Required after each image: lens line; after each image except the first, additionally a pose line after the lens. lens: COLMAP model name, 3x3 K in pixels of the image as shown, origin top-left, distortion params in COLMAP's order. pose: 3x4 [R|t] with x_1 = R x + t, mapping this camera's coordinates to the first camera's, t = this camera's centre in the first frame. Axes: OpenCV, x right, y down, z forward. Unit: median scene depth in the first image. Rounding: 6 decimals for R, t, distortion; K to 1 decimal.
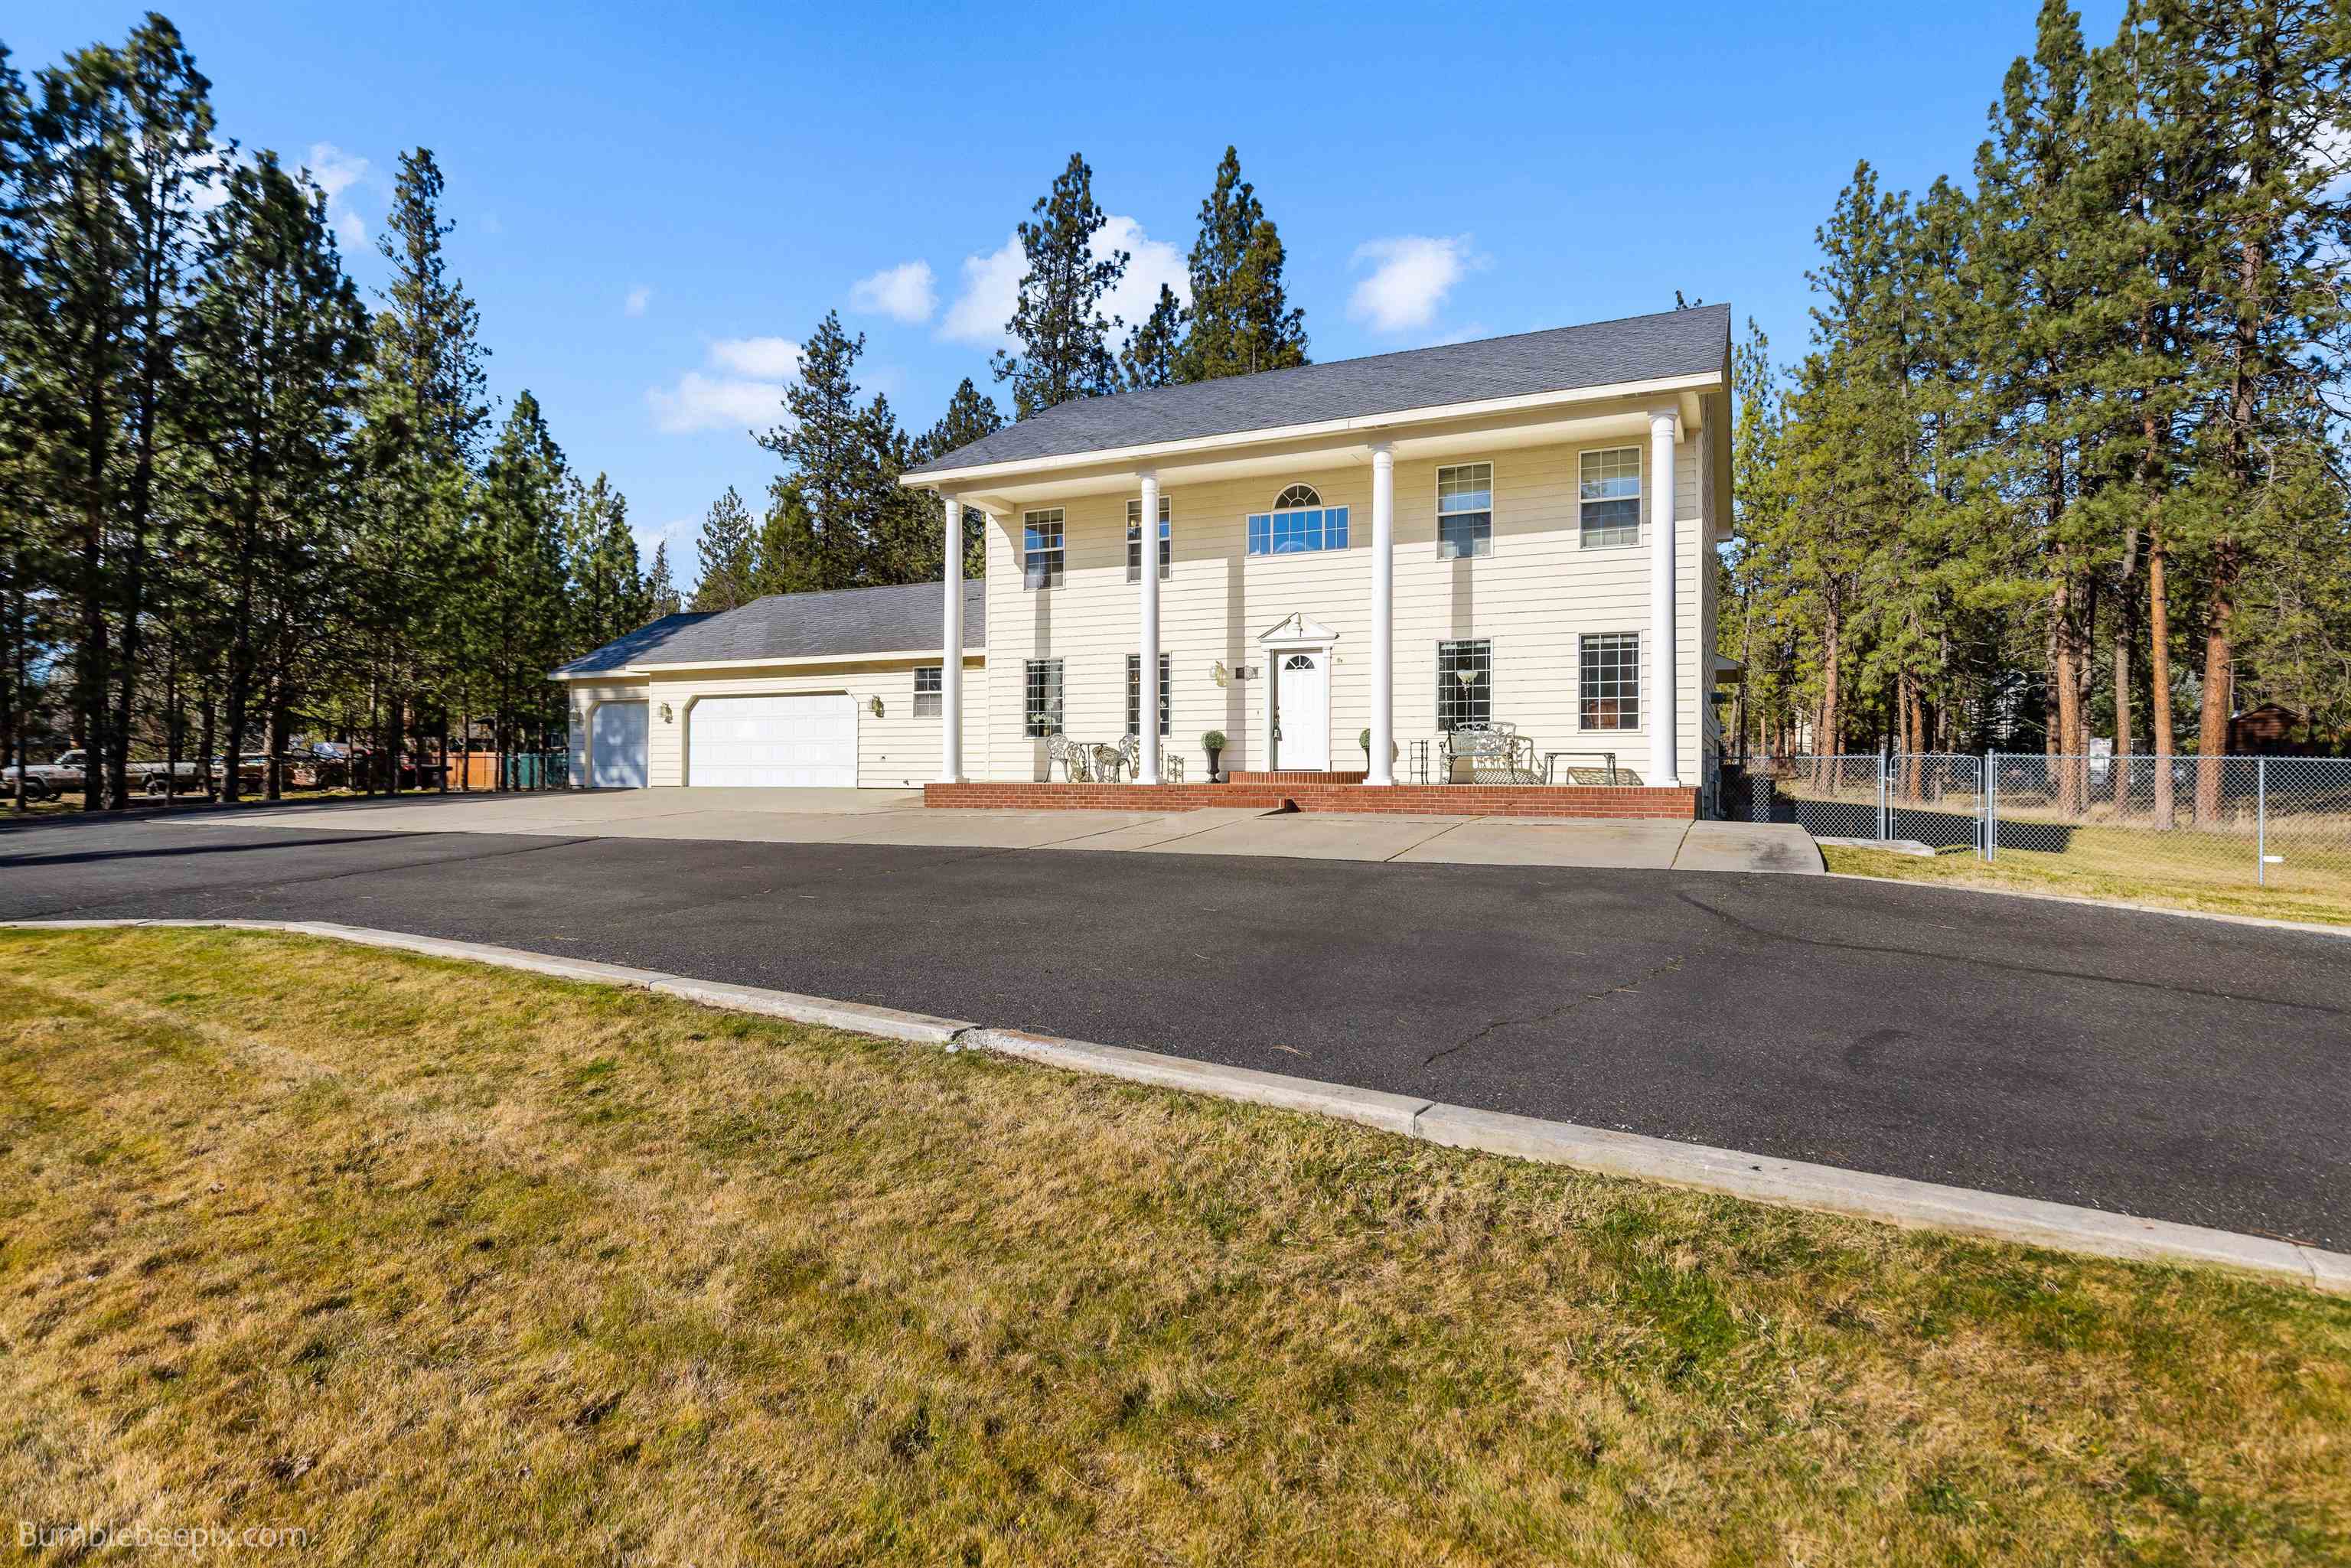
lens RADIAL K [[1250.4, 0, 1176.2], [0, 1250.4, 806.2], [0, 0, 1]] dist [-0.023163, 0.000096]
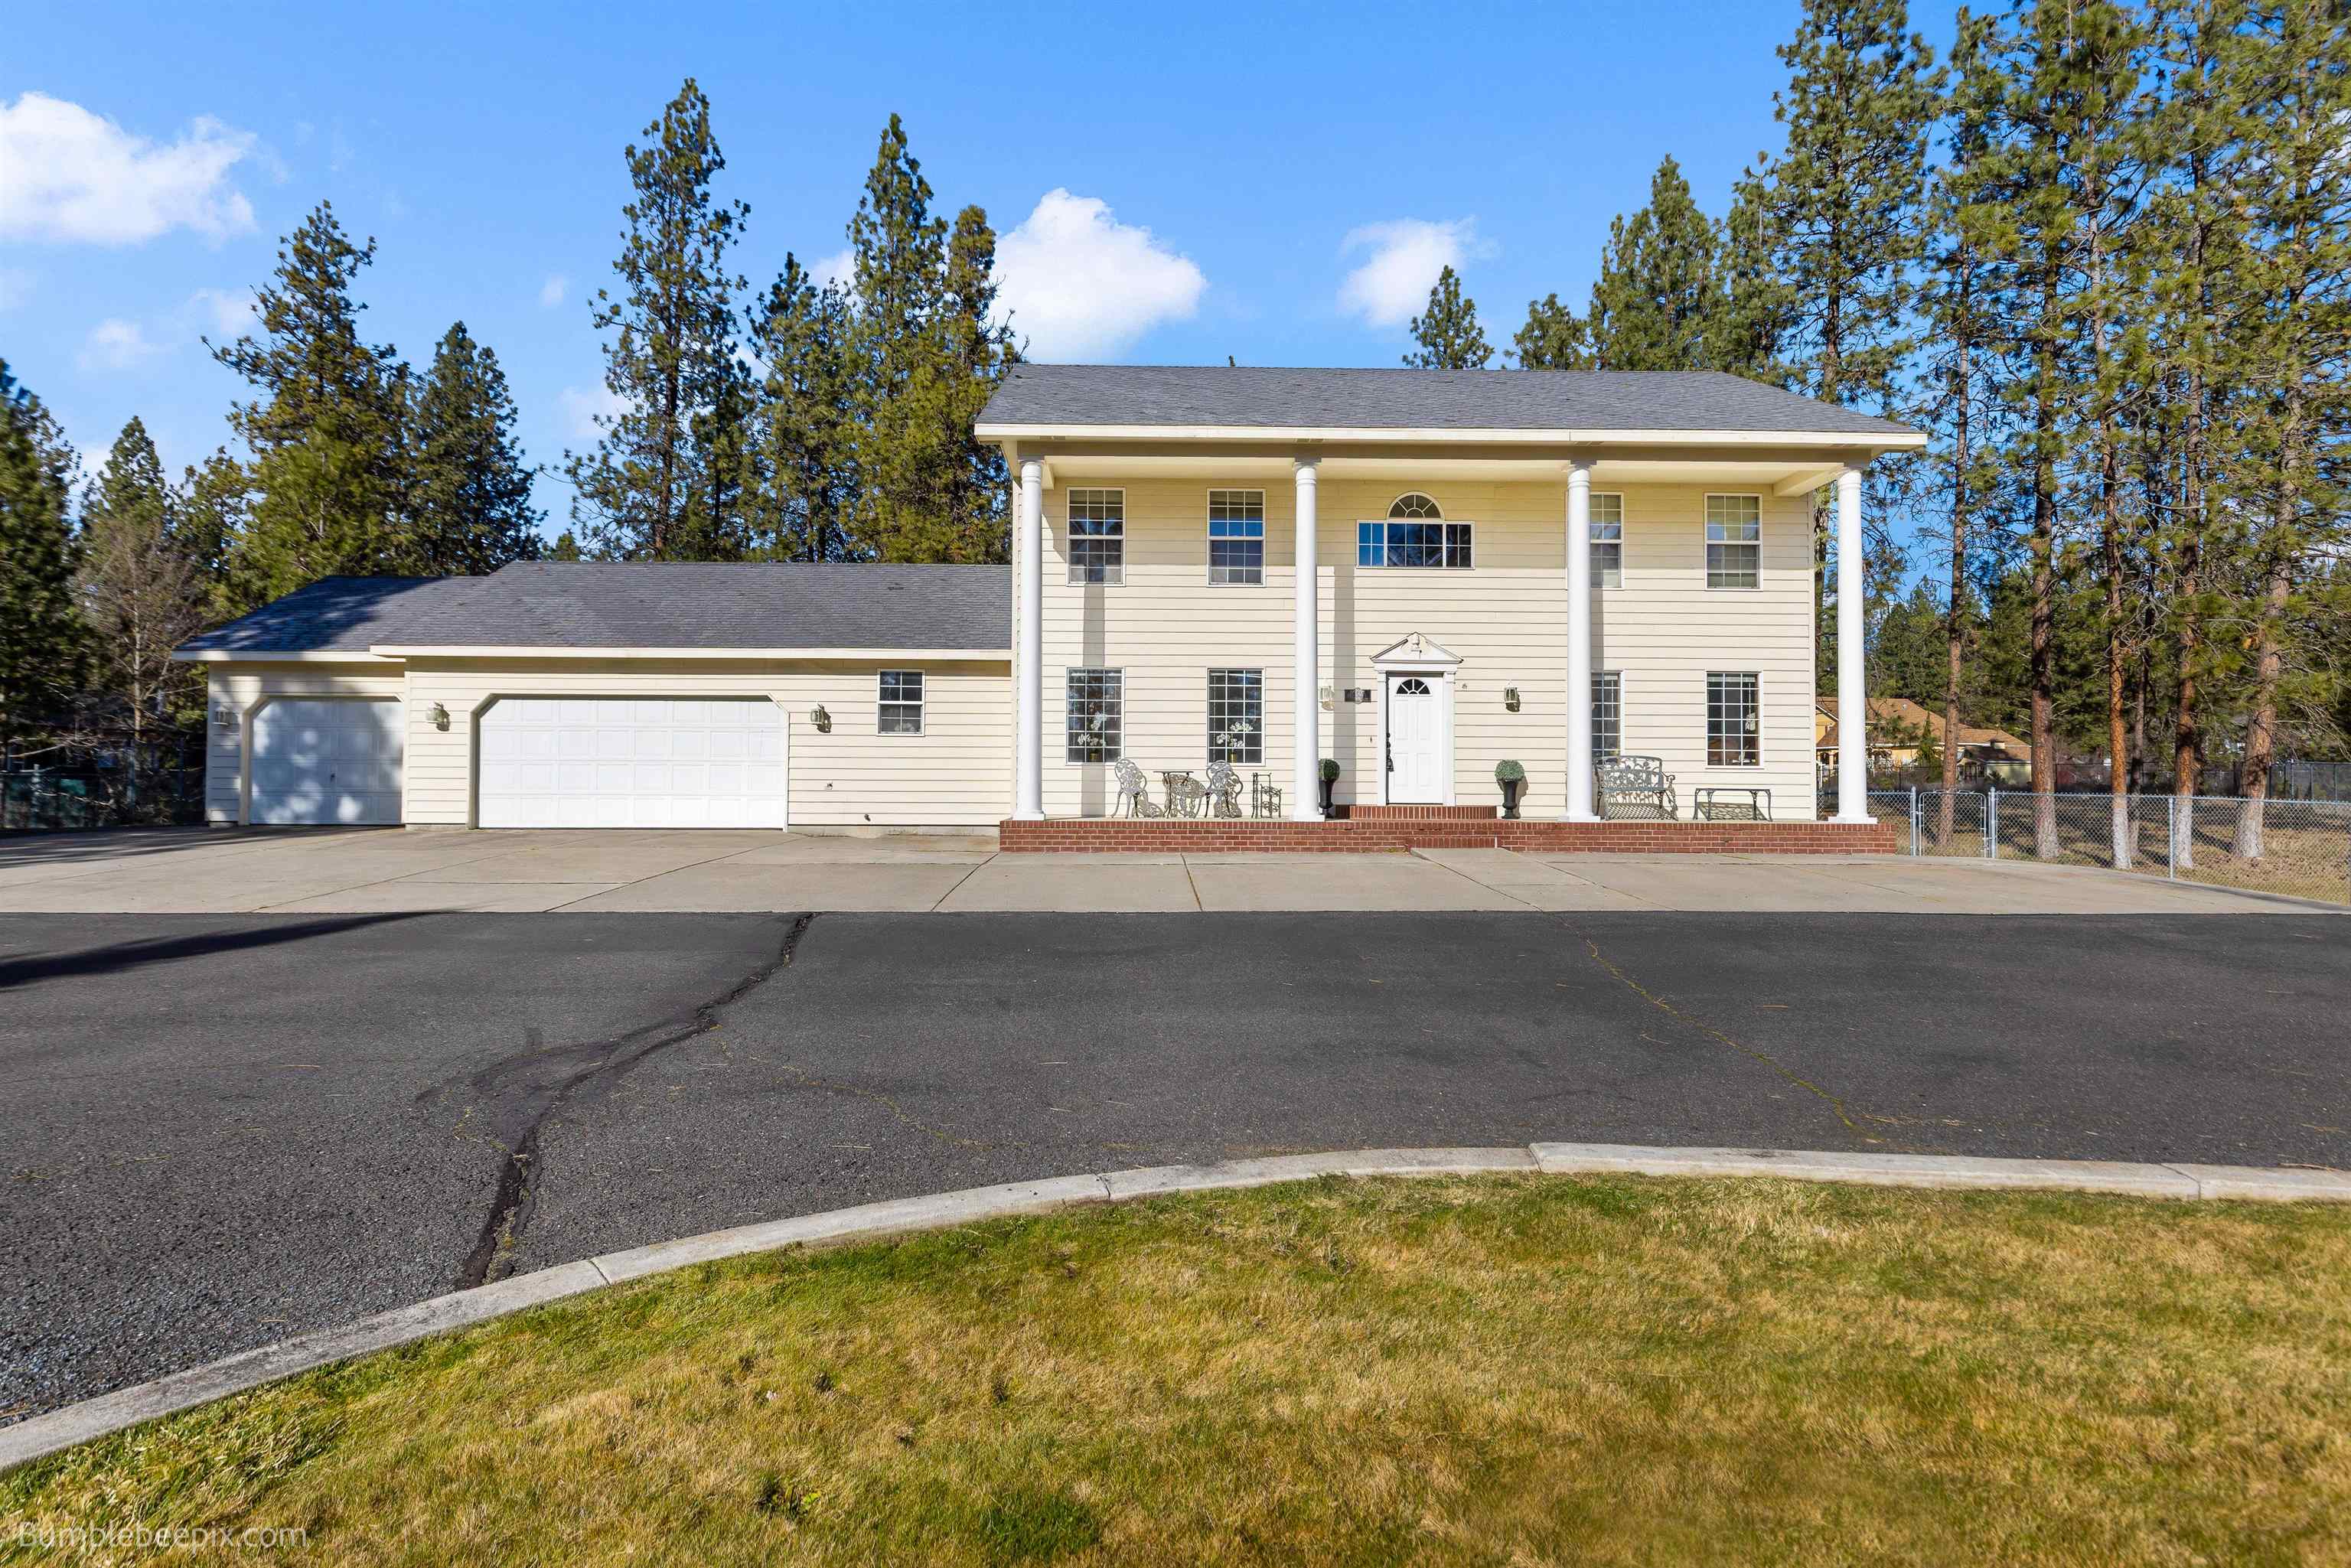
lens RADIAL K [[1287.1, 0, 1175.5], [0, 1287.1, 784.0], [0, 0, 1]] dist [-0.027875, 0.001914]
pose [[0.892160, 0.009775, 0.451614, -0.440337], [0.009210, 0.999164, -0.039820, -0.007410], [-0.451626, 0.039685, 0.891324, 0.223415]]
